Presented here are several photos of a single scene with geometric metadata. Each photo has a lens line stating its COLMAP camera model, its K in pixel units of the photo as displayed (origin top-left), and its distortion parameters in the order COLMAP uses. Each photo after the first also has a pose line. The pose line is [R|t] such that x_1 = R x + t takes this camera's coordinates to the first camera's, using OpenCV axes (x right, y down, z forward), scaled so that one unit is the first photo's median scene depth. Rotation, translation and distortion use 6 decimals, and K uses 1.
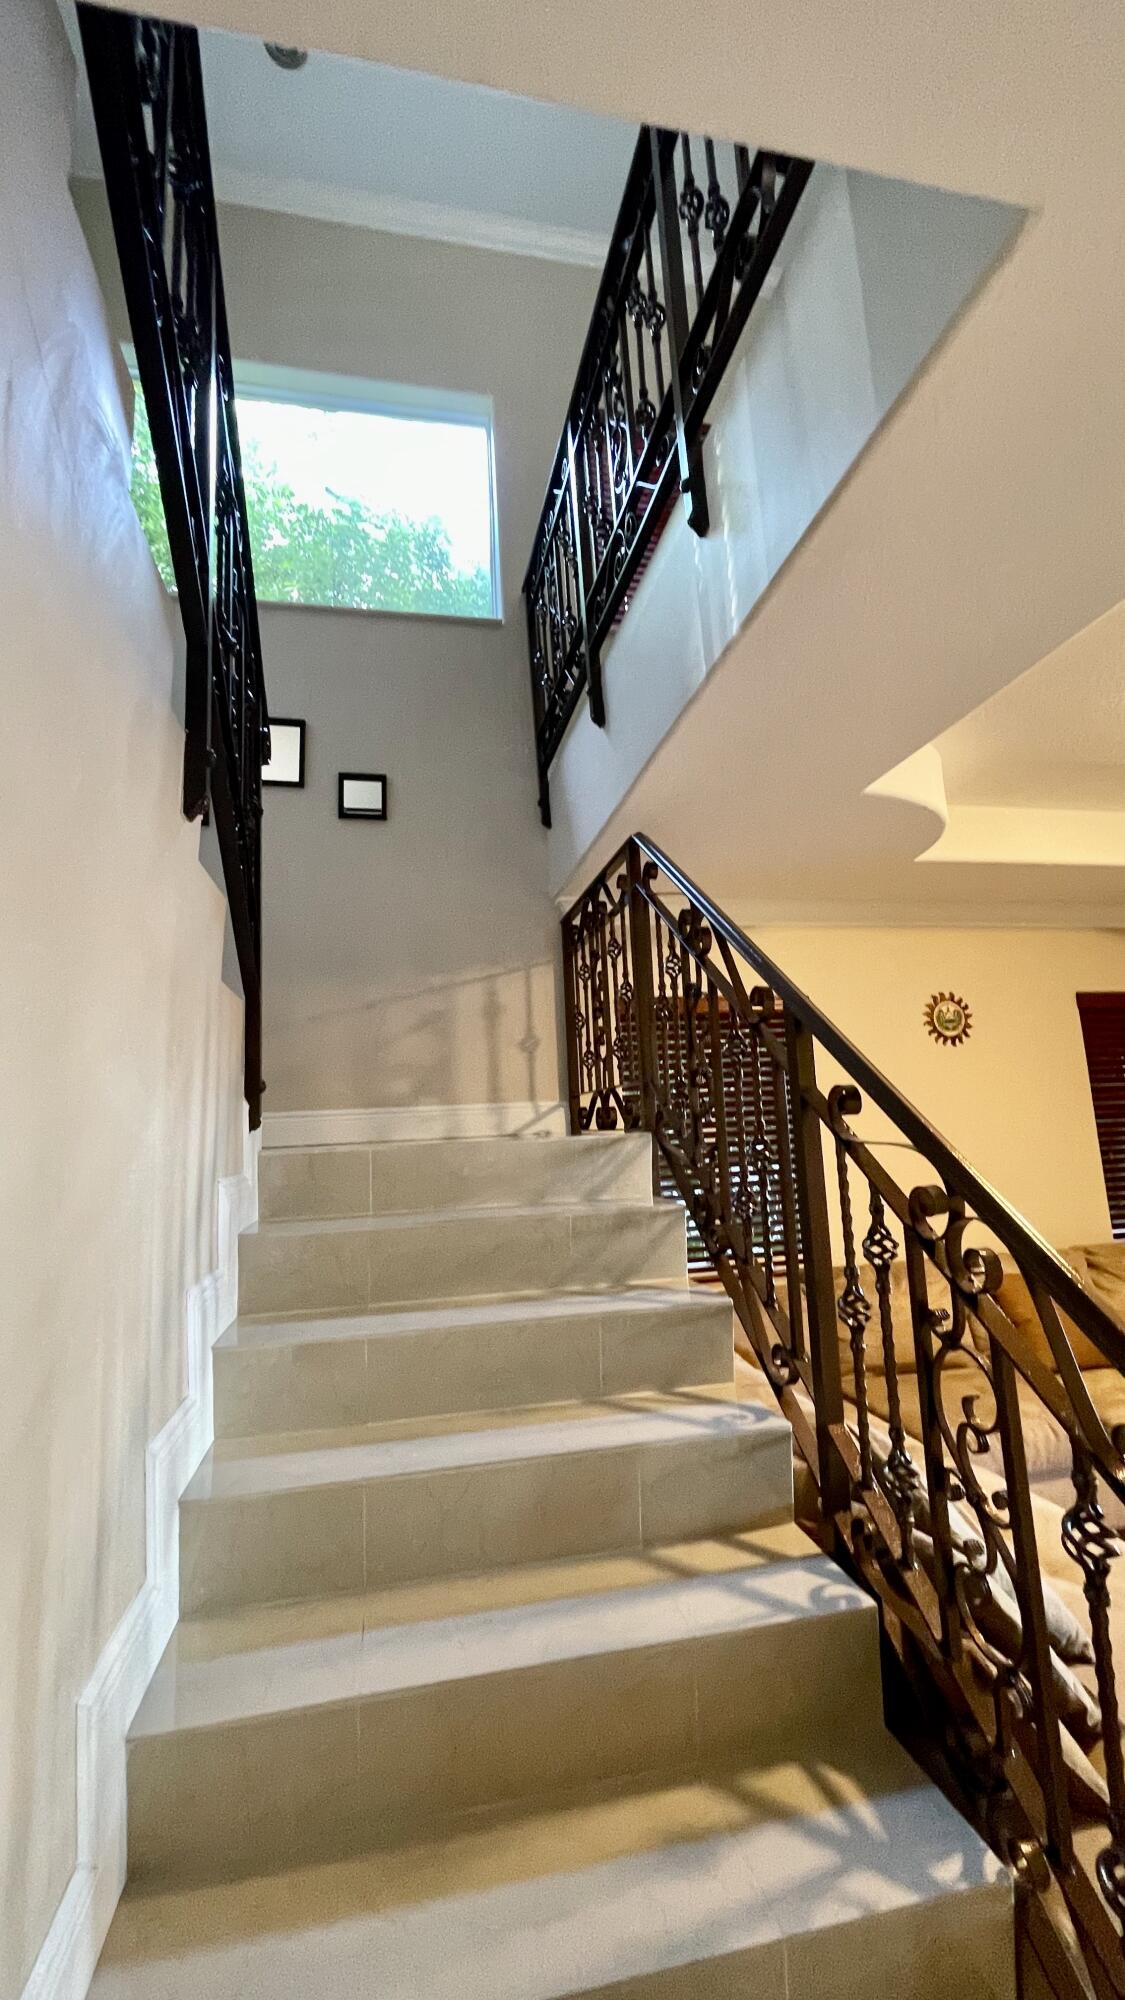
lens RADIAL K [[820.2, 0, 560.2], [0, 820.2, 984.5], [0, 0, 1]] dist [0.002430, 0.000547]
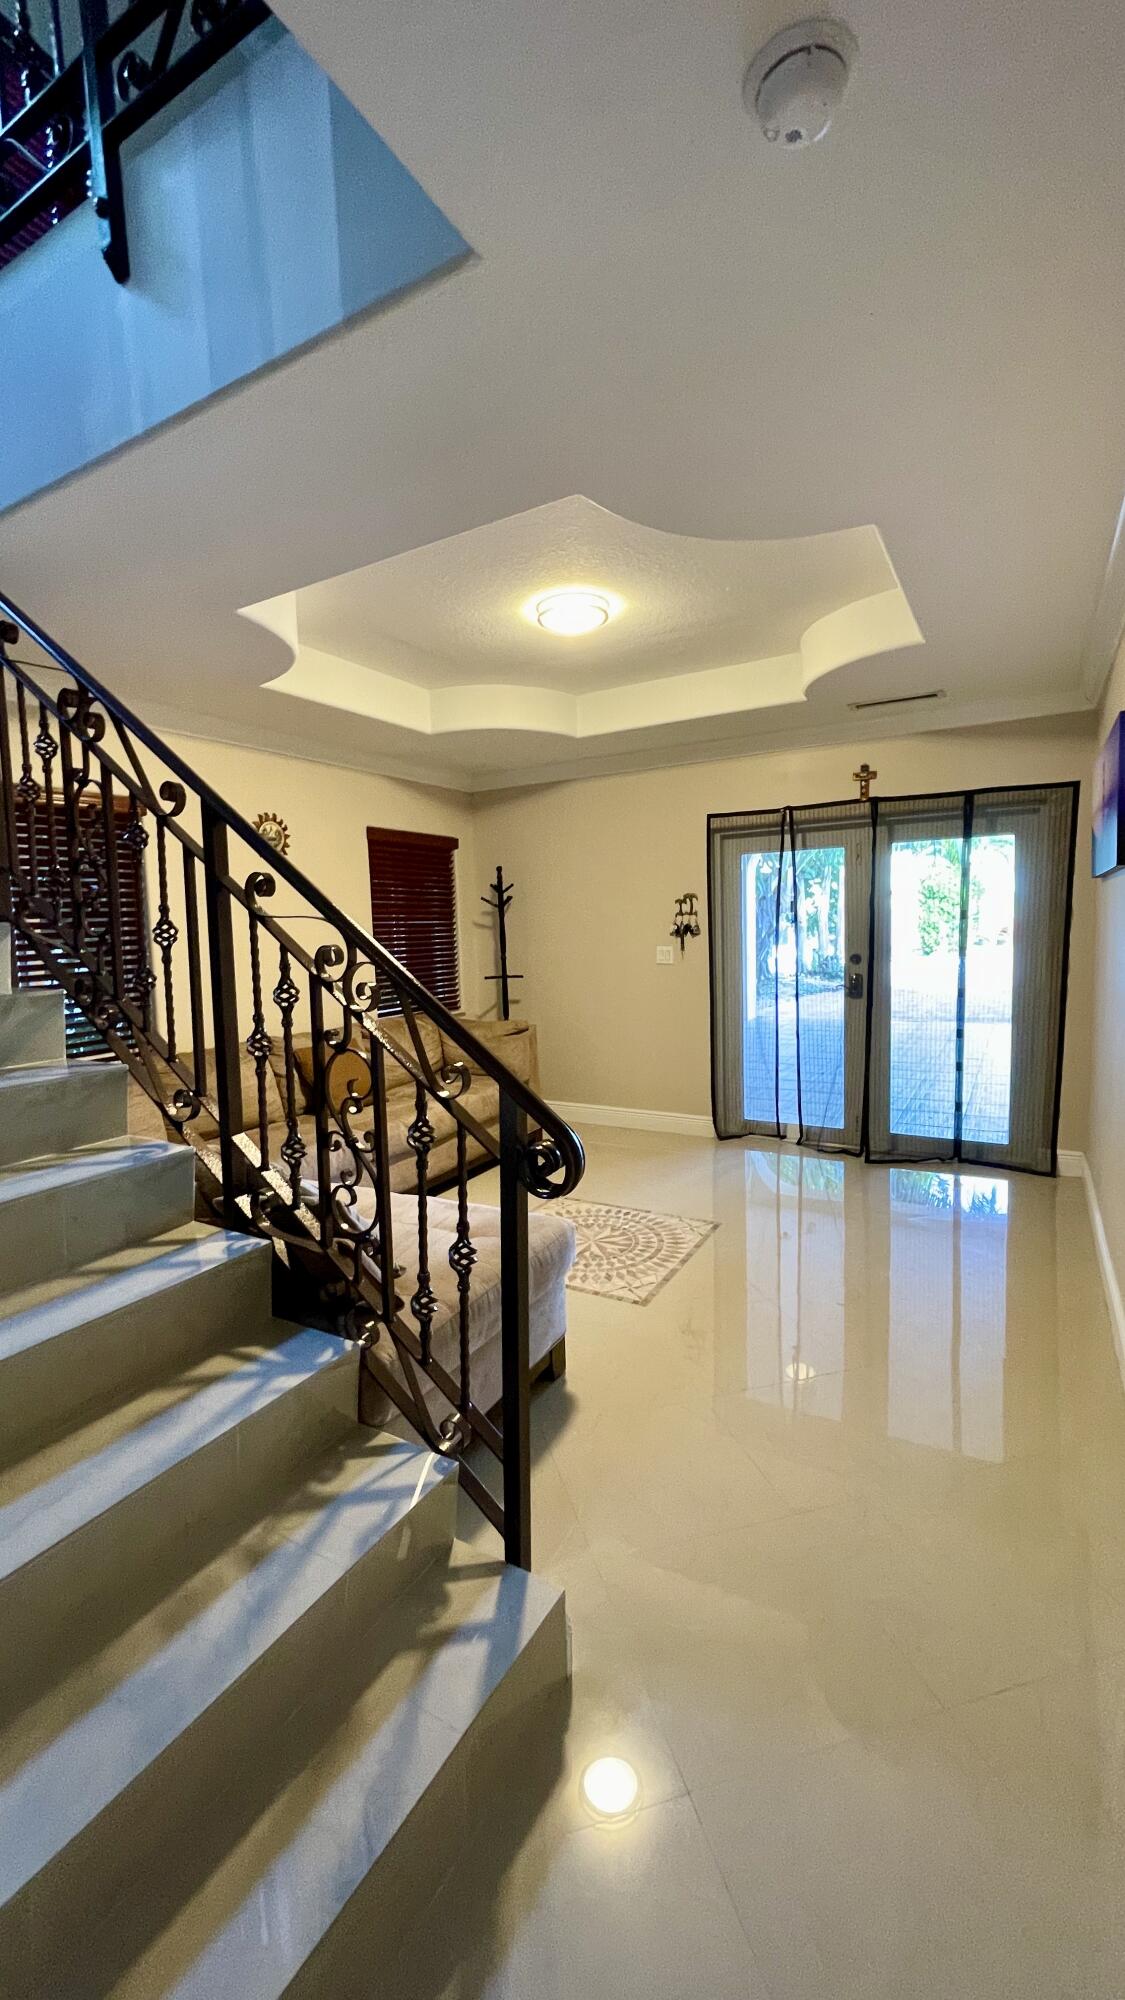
lens RADIAL K [[807.2, 0, 562.5], [0, 807.2, 1000.0], [0, 0, 1]] dist [-0.000428, 0.000114]
pose [[0.669260, -0.057800, 0.740777, -0.266145], [-0.115553, 0.976743, 0.180609, 0.038344], [-0.733988, -0.206473, 0.647017, -0.168713]]
